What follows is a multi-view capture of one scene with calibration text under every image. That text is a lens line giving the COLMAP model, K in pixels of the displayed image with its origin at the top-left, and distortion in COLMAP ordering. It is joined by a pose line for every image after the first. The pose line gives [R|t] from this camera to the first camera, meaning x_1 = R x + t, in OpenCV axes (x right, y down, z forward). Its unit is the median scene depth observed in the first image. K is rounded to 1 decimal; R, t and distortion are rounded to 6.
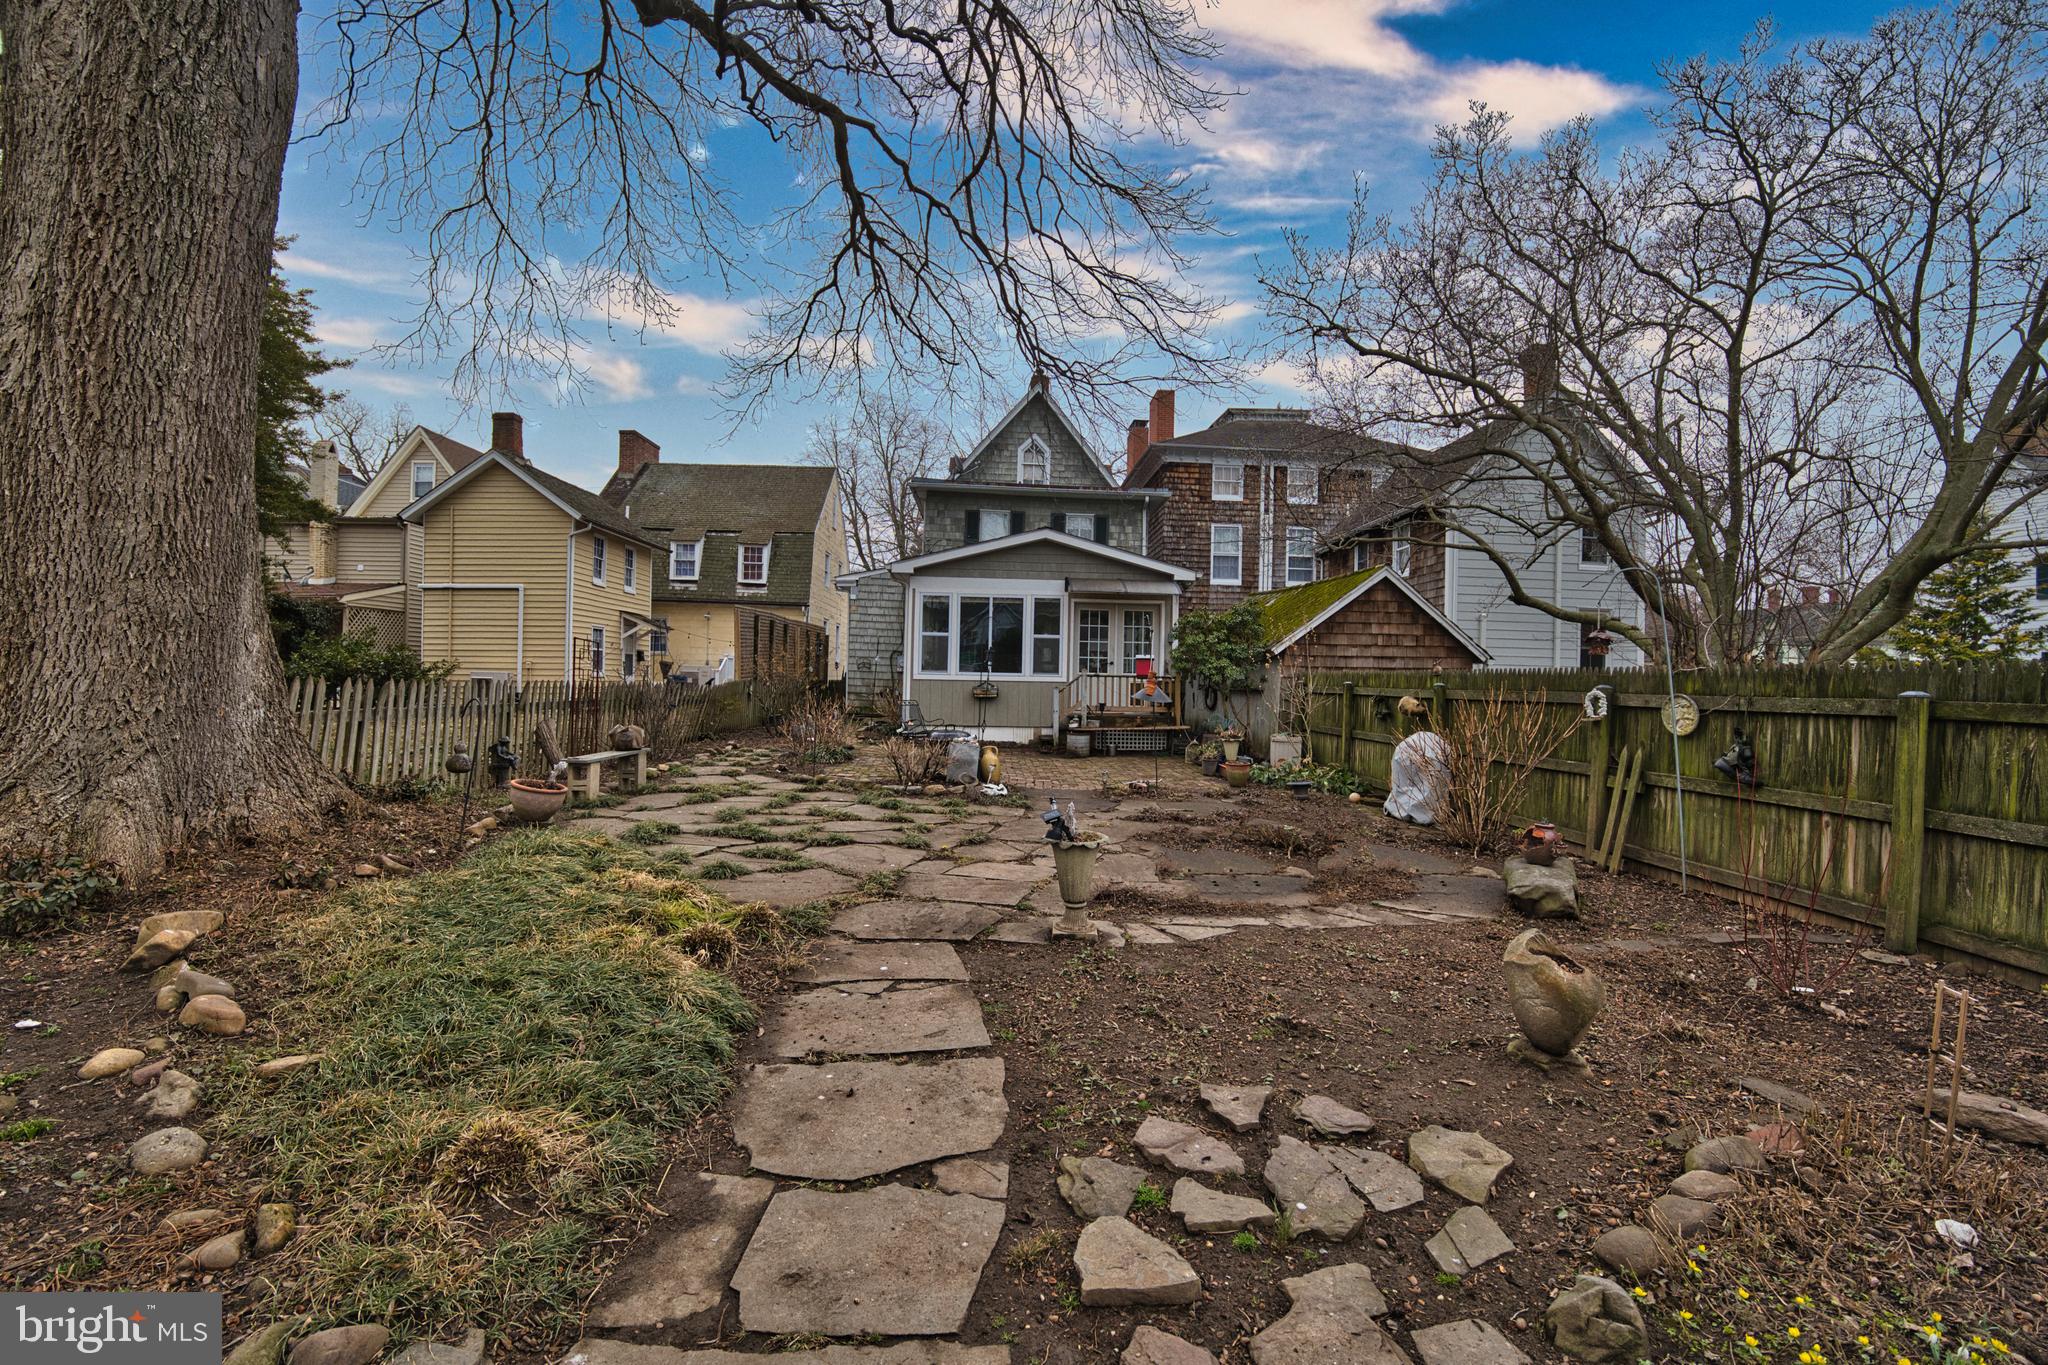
lens RADIAL K [[836.0, 0, 1020.8], [0, 836.0, 677.2], [0, 0, 1]] dist [-0.056486, 0.007627]
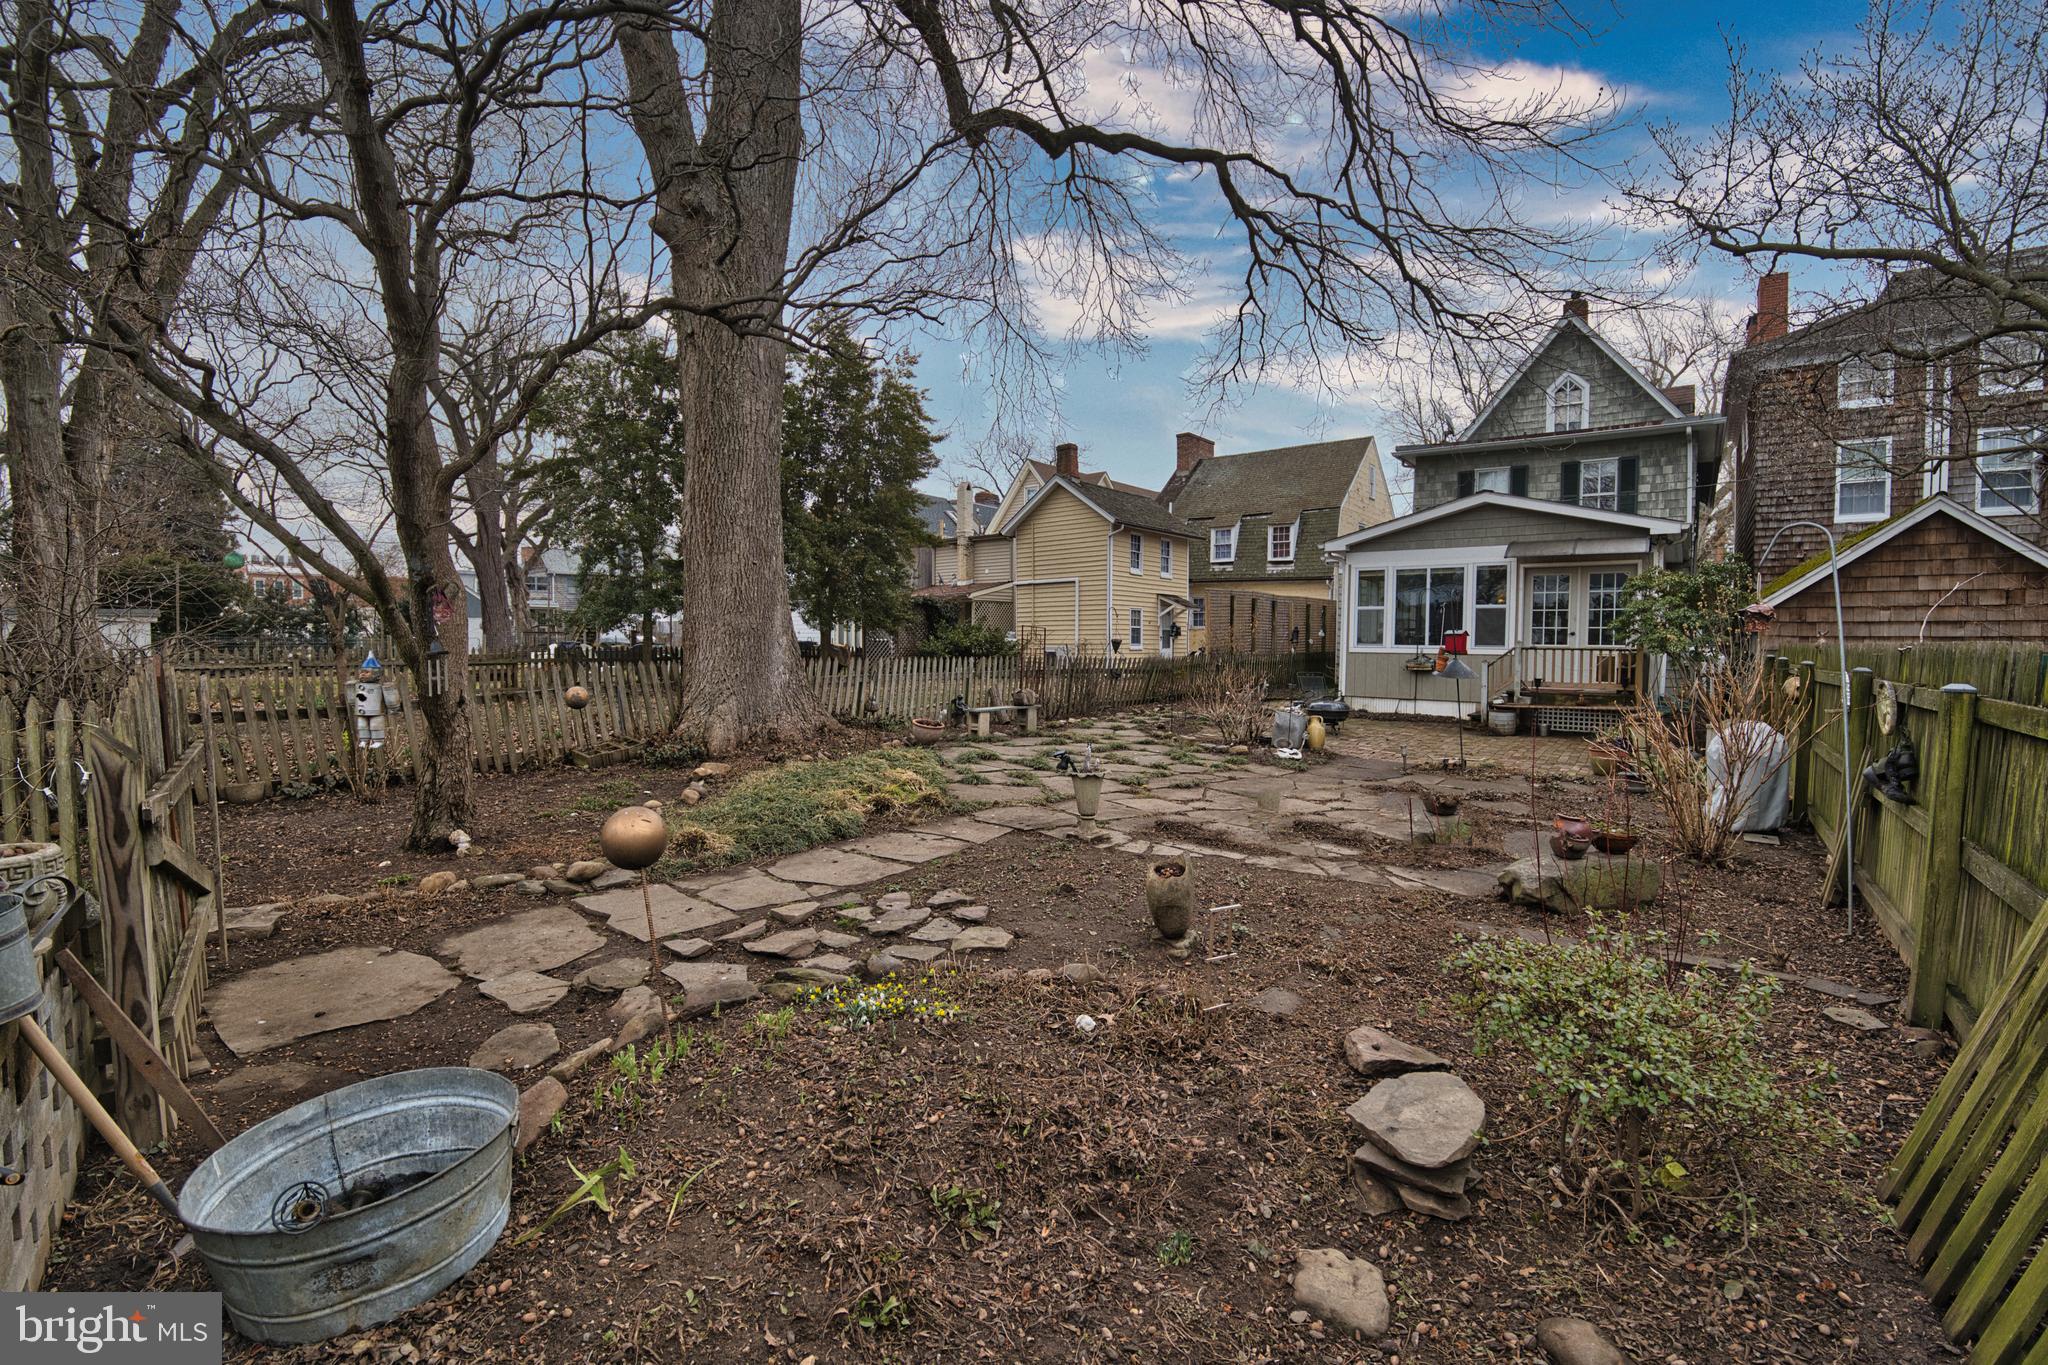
lens RADIAL K [[836.0, 0, 1020.8], [0, 836.0, 677.2], [0, 0, 1]] dist [-0.056486, 0.007627]
pose [[0.741700, 0.017063, -0.670515, 0.277359], [0.008824, 0.999342, 0.035191, -0.006854], [0.670674, -0.032018, 0.741061, -0.043769]]
